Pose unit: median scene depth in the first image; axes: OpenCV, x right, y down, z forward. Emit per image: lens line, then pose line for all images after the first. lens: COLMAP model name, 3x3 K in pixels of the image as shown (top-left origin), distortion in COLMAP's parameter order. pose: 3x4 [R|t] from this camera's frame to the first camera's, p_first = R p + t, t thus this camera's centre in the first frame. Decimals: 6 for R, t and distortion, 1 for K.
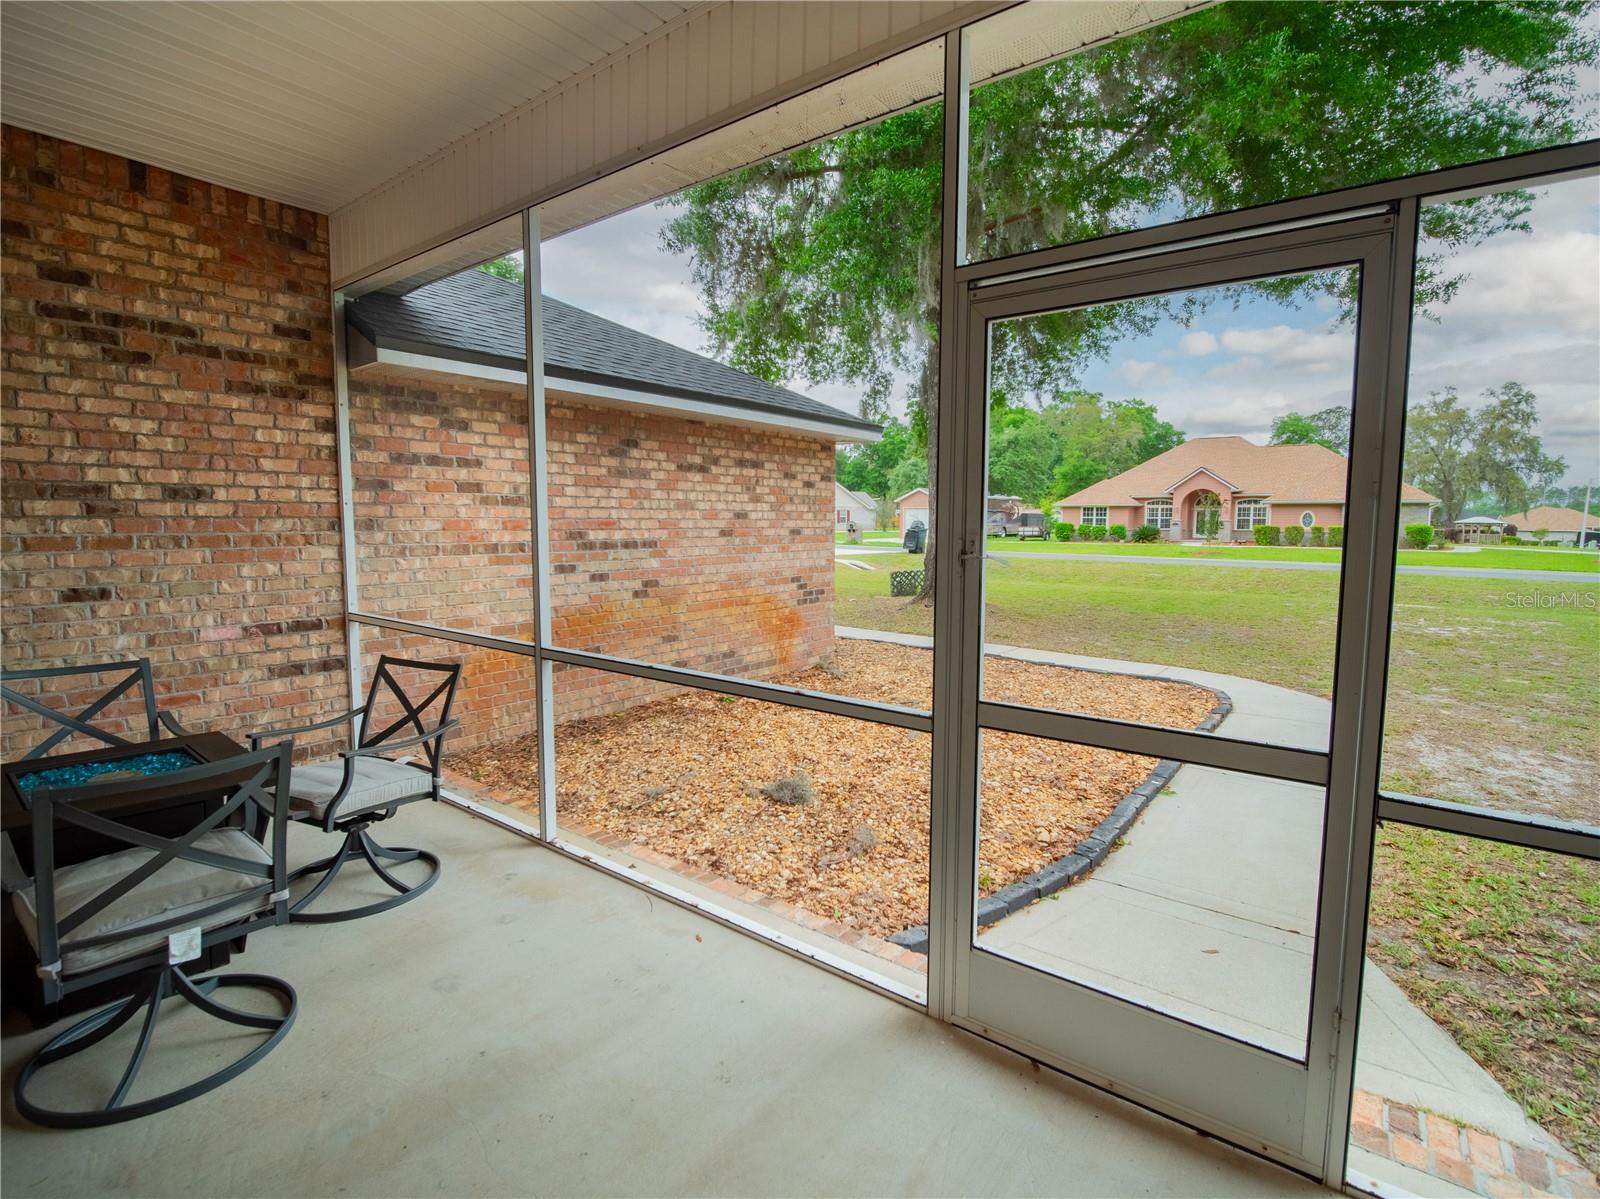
lens RADIAL K [[767.1, 0, 820.8], [0, 767.1, 595.3], [0, 0, 1]] dist [-0.013207, -0.002372]
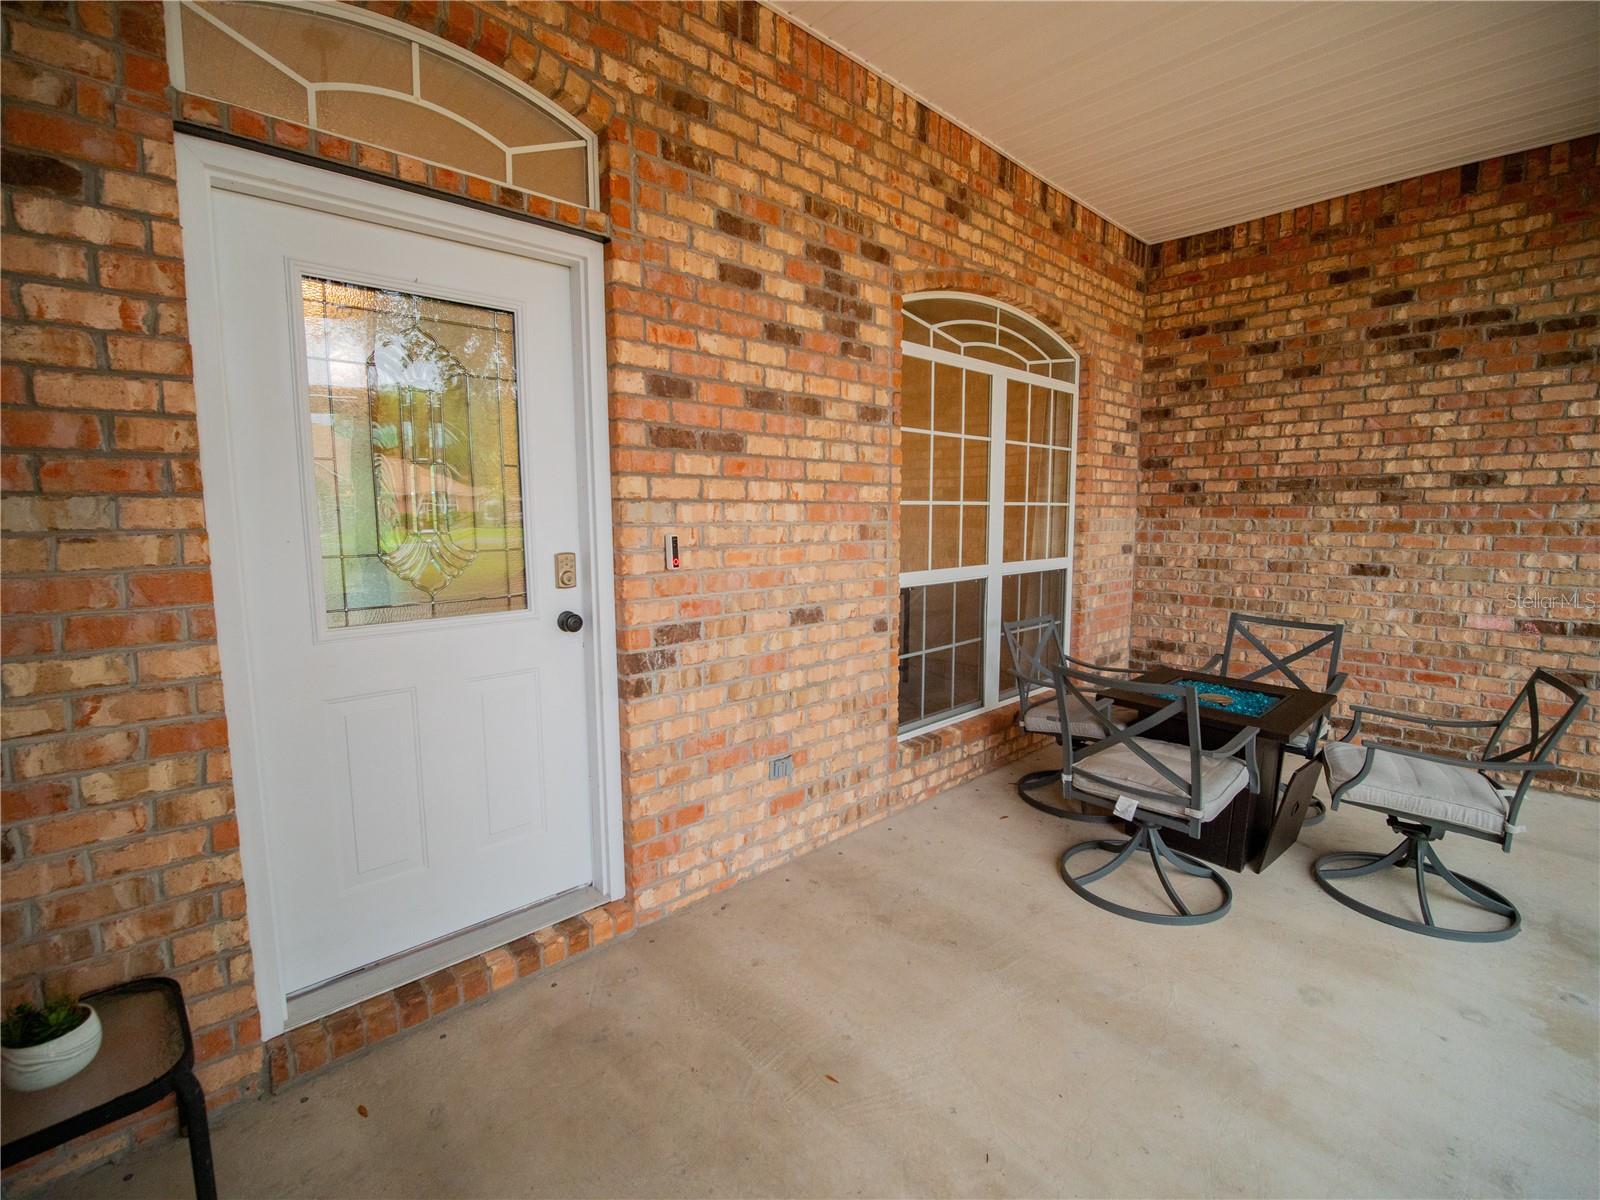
lens RADIAL K [[730.0, 0, 799.2], [0, 730.0, 595.7], [0, 0, 1]] dist [-0.024935, 0.001814]
pose [[-0.180445, 0.104577, -0.978010, 0.260983], [-0.088579, 0.988564, 0.122048, -0.017351], [0.979588, 0.108654, -0.169118, 0.285044]]
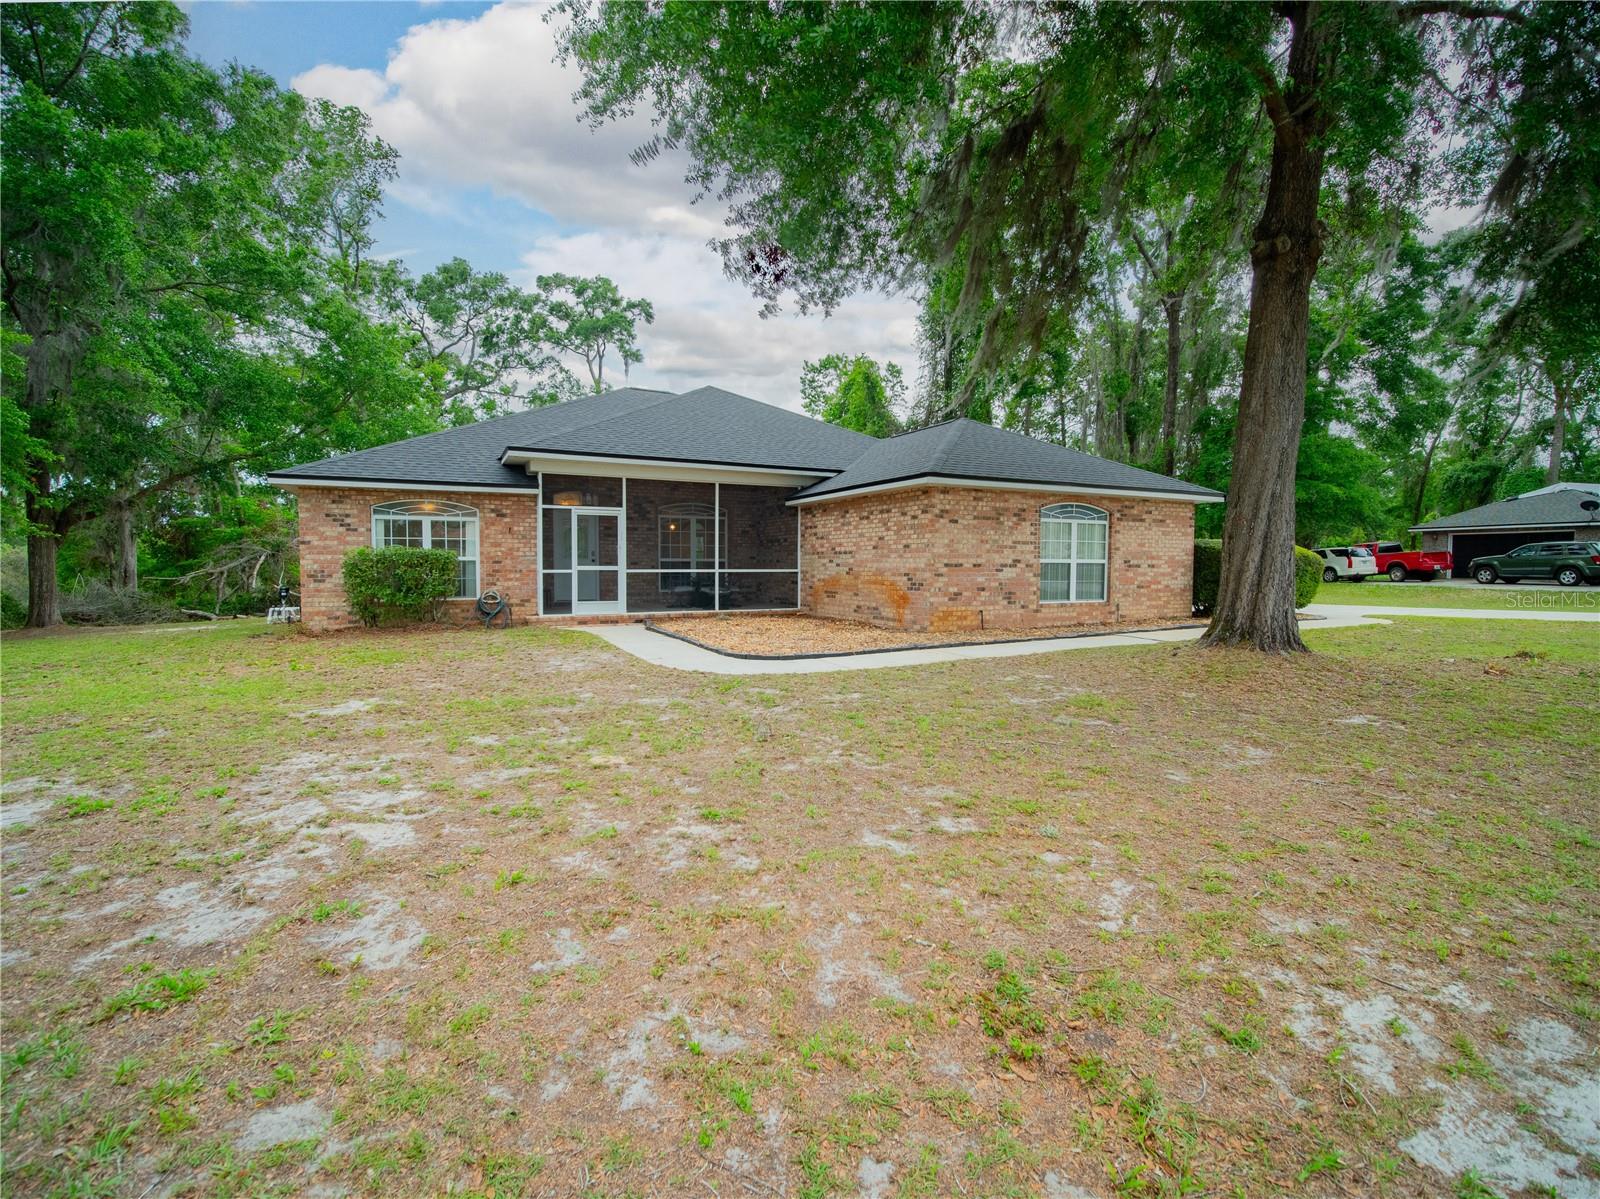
lens RADIAL K [[730.0, 0, 797.8], [0, 730.0, 603.4], [0, 0, 1]] dist [-0.024935, 0.001814]
pose [[-0.450250, 0.040484, -0.891984, 2.933994], [-0.092915, 0.991424, 0.091898, -0.161287], [0.888055, 0.124256, -0.442627, 2.930684]]
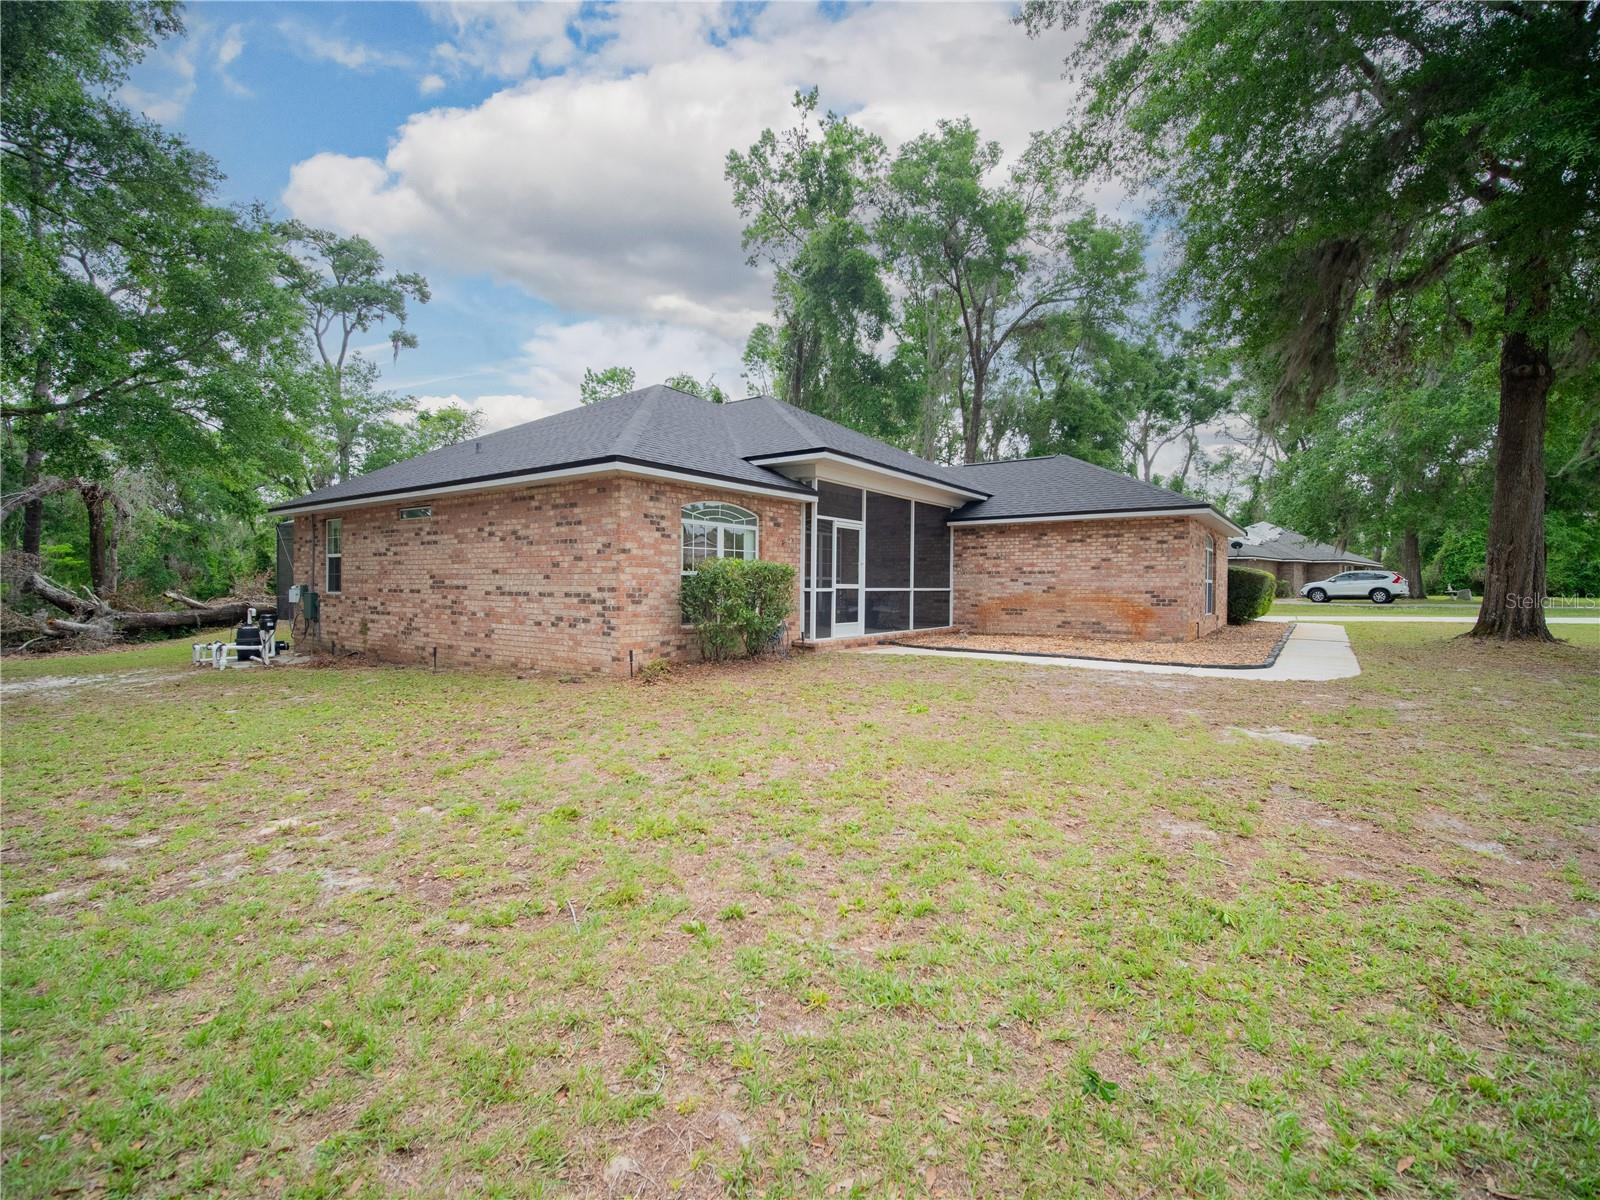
lens RADIAL K [[730.0, 0, 790.2], [0, 730.0, 596.4], [0, 0, 1]] dist [-0.024935, 0.001814]
pose [[-0.000694, 0.007228, -0.999974, 3.452037], [-0.102275, 0.994730, 0.007261, 0.132824], [0.994756, 0.102277, 0.000049, 0.217815]]
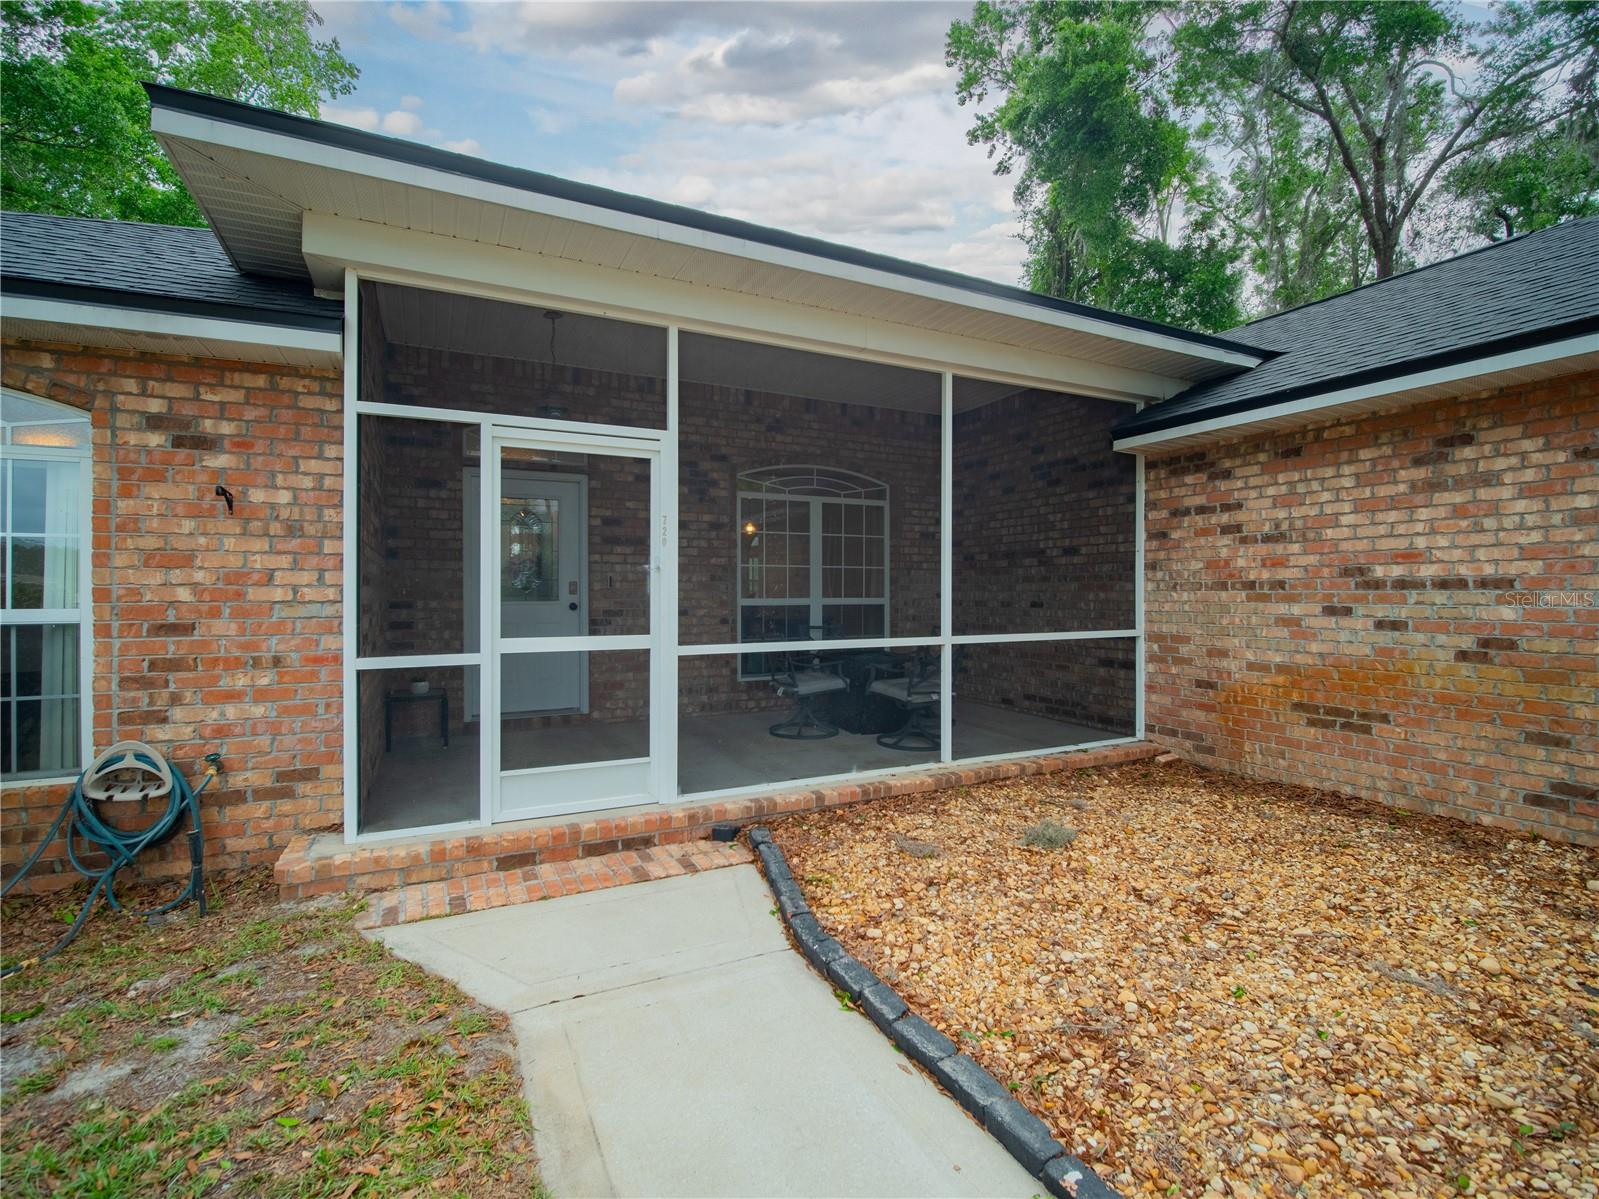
lens RADIAL K [[729.5, 0, 793.8], [0, 729.5, 592.8], [0, 0, 1]] dist [-0.024935, 0.001814]
pose [[-0.456942, -0.003474, -0.889489, 0.931869], [-0.087584, 0.995309, 0.041106, -0.048447], [0.885174, 0.096688, -0.455103, 1.162798]]
